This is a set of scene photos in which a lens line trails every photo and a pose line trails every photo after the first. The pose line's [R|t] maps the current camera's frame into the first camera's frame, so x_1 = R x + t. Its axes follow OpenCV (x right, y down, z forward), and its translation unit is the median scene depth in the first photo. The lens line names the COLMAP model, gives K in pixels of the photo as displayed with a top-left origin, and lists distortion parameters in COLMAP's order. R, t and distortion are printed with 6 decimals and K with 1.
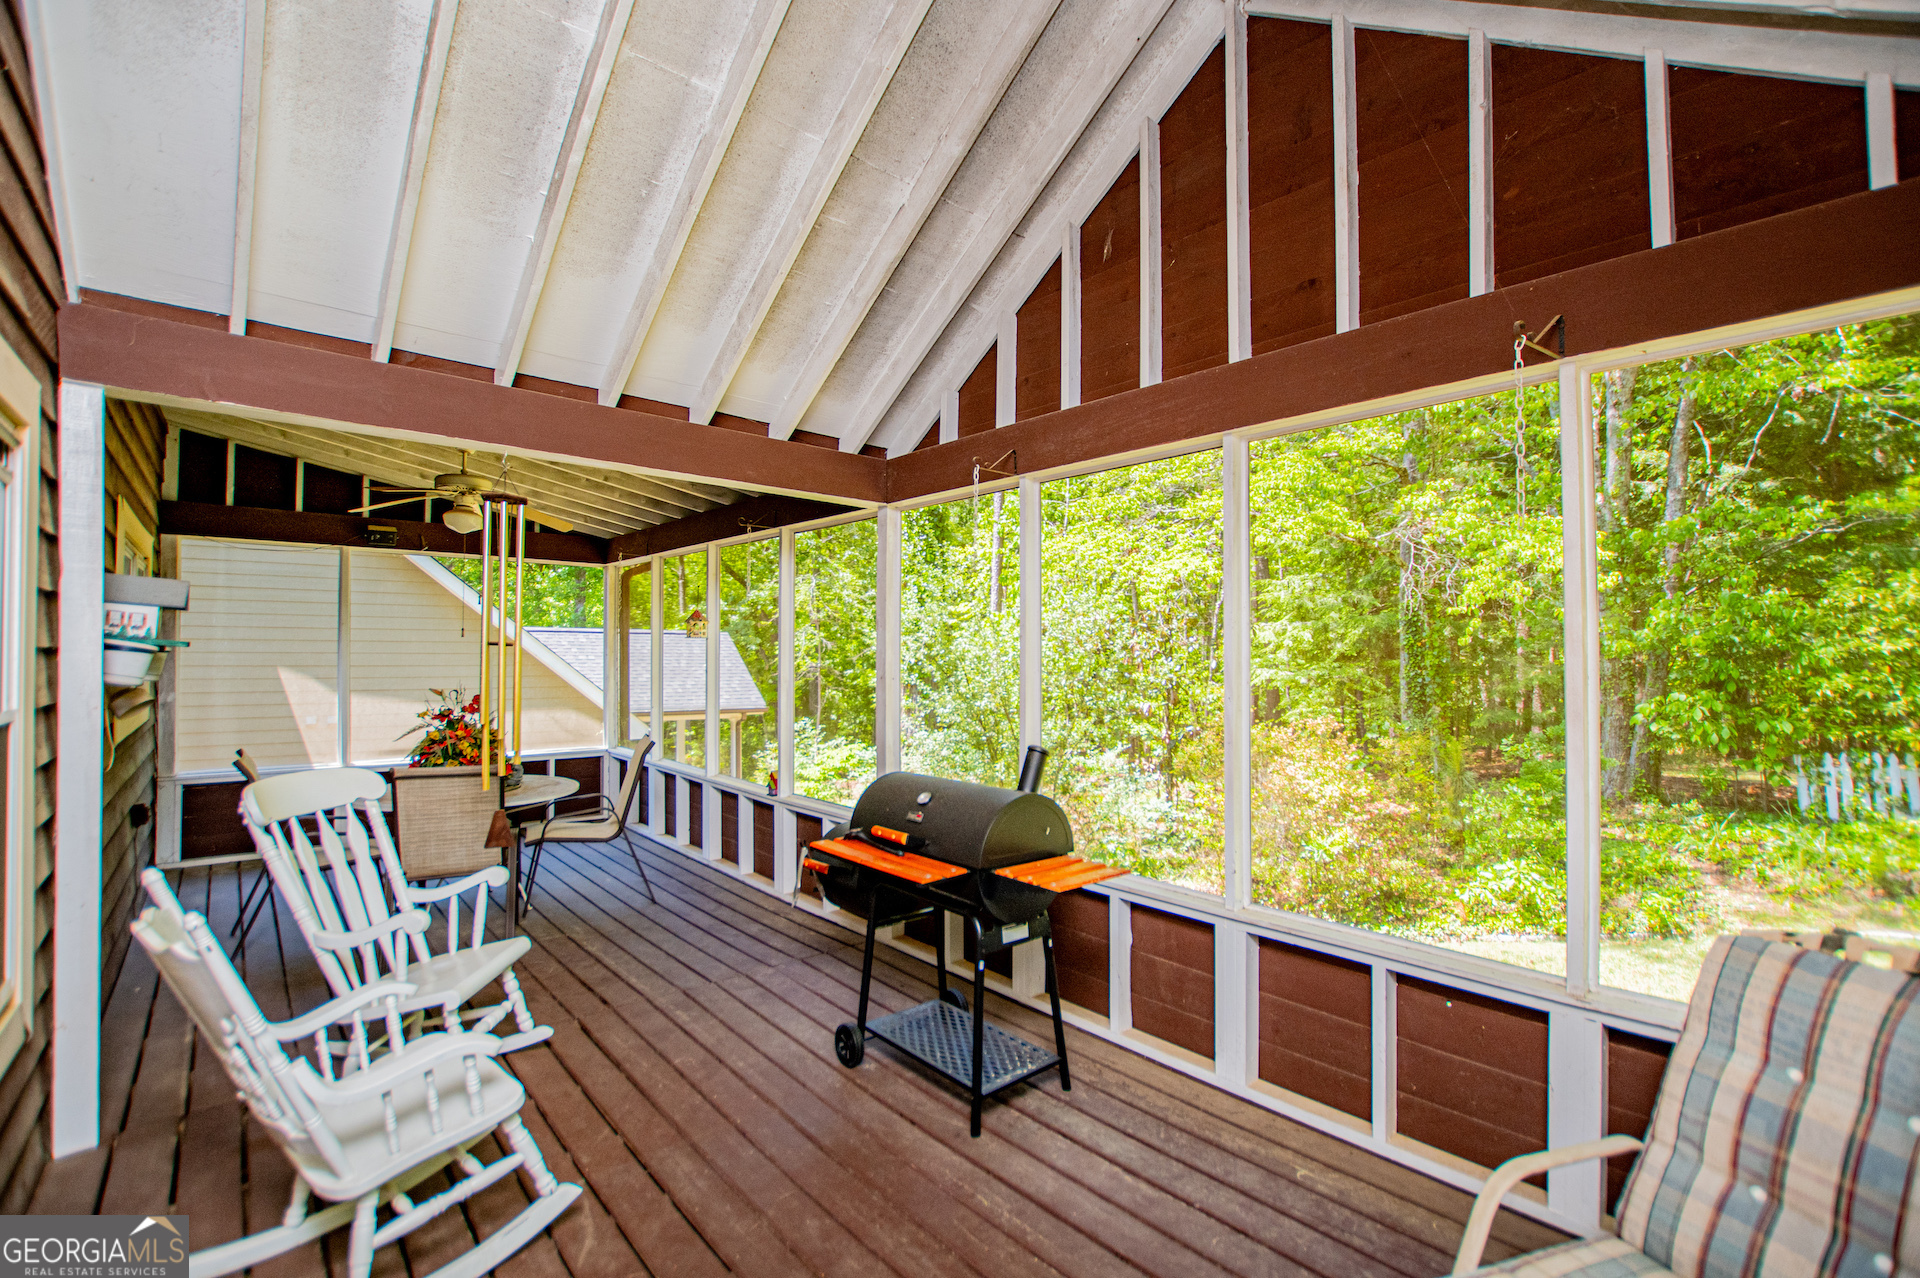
lens RADIAL K [[847.0, 0, 968.5], [0, 847.0, 641.7], [0, 0, 1]] dist [-0.029527, 0.001535]
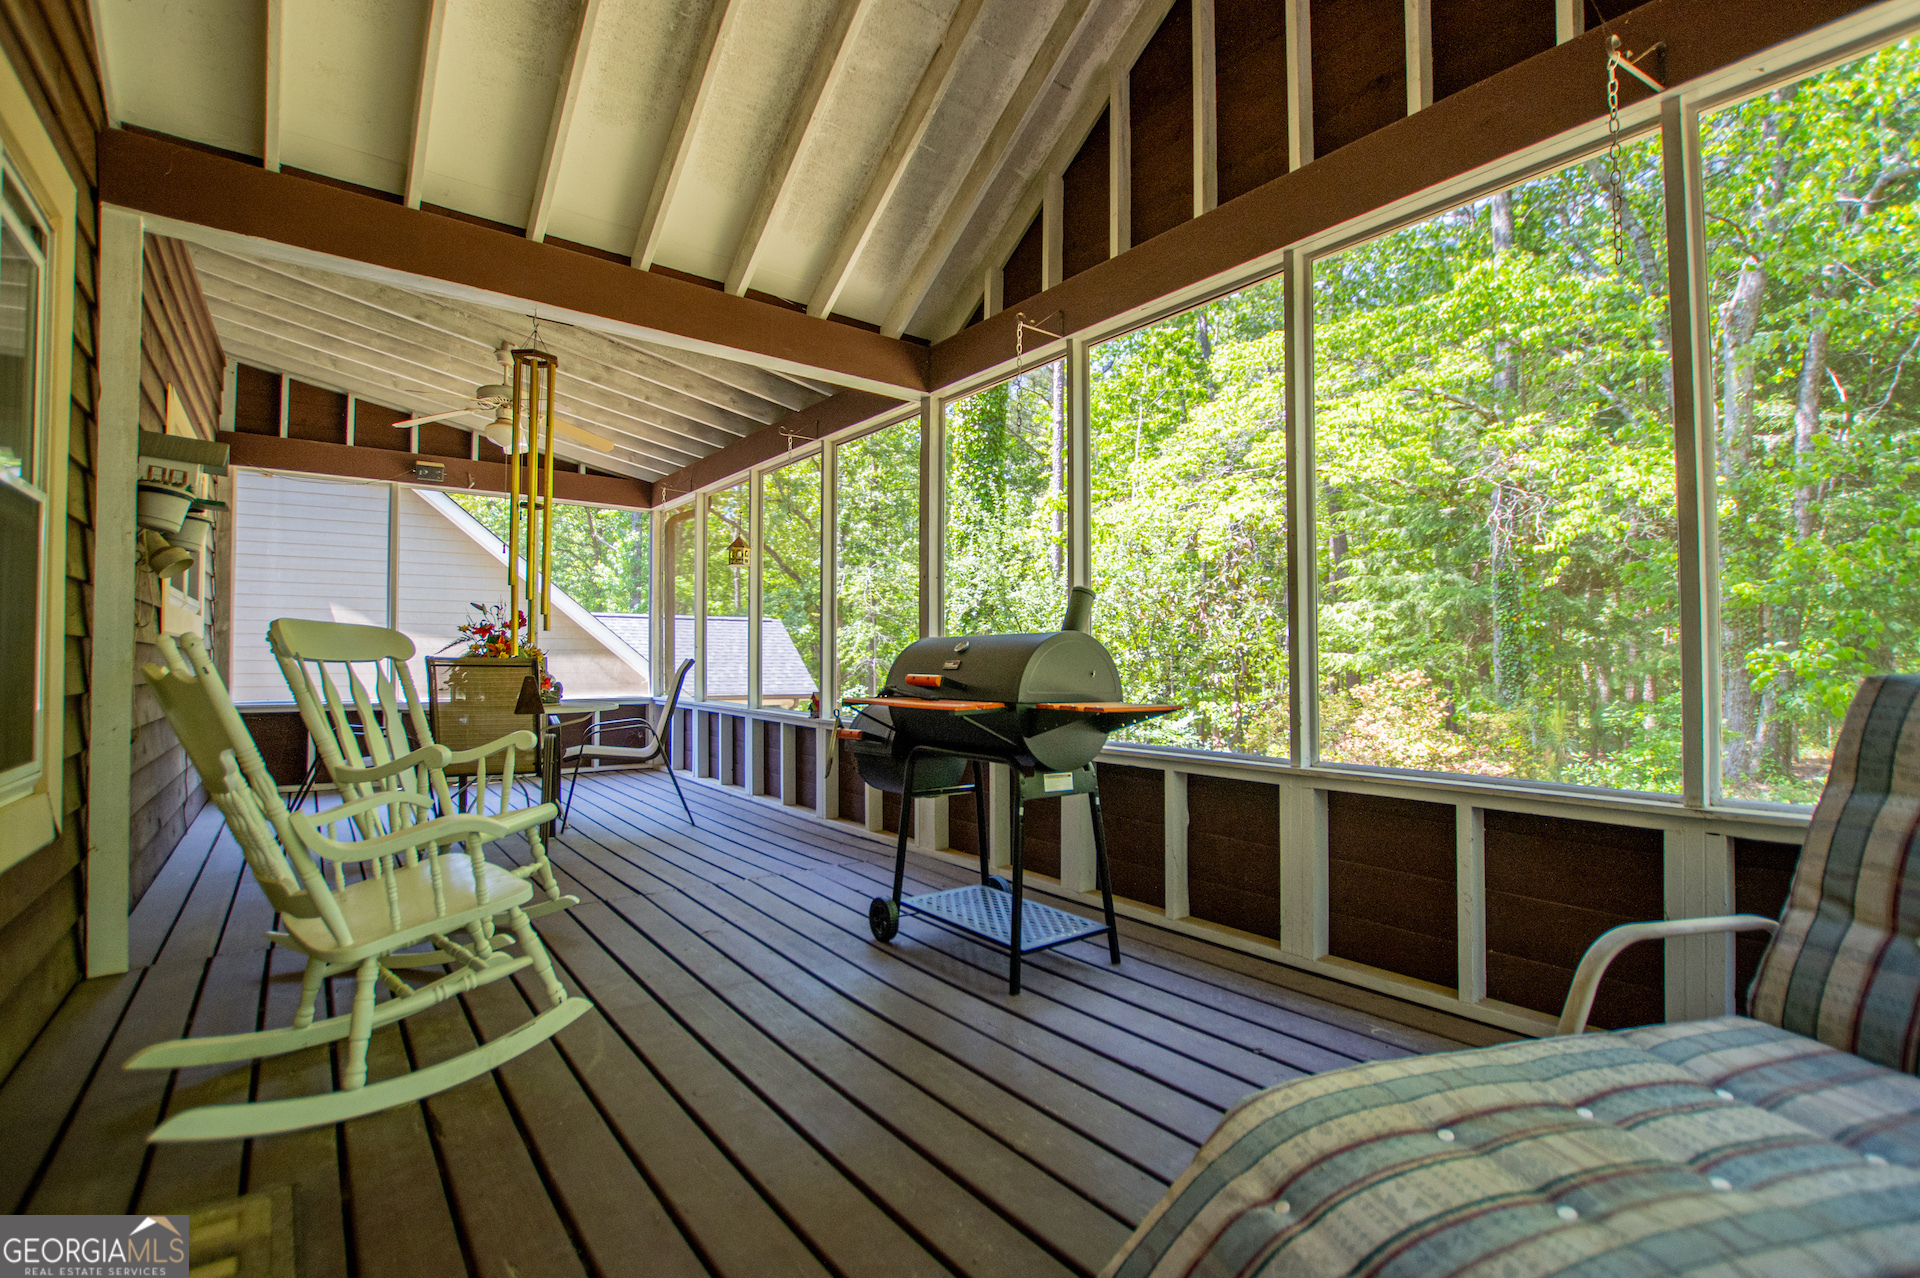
lens RADIAL K [[876.7, 0, 966.4], [0, 876.7, 645.5], [0, 0, 1]] dist [-0.028691, -0.000071]
pose [[0.997362, -0.004351, -0.072457, 0.021770], [0.004092, 0.999985, -0.003718, 0.170618], [0.072472, 0.003411, 0.997365, 0.028411]]
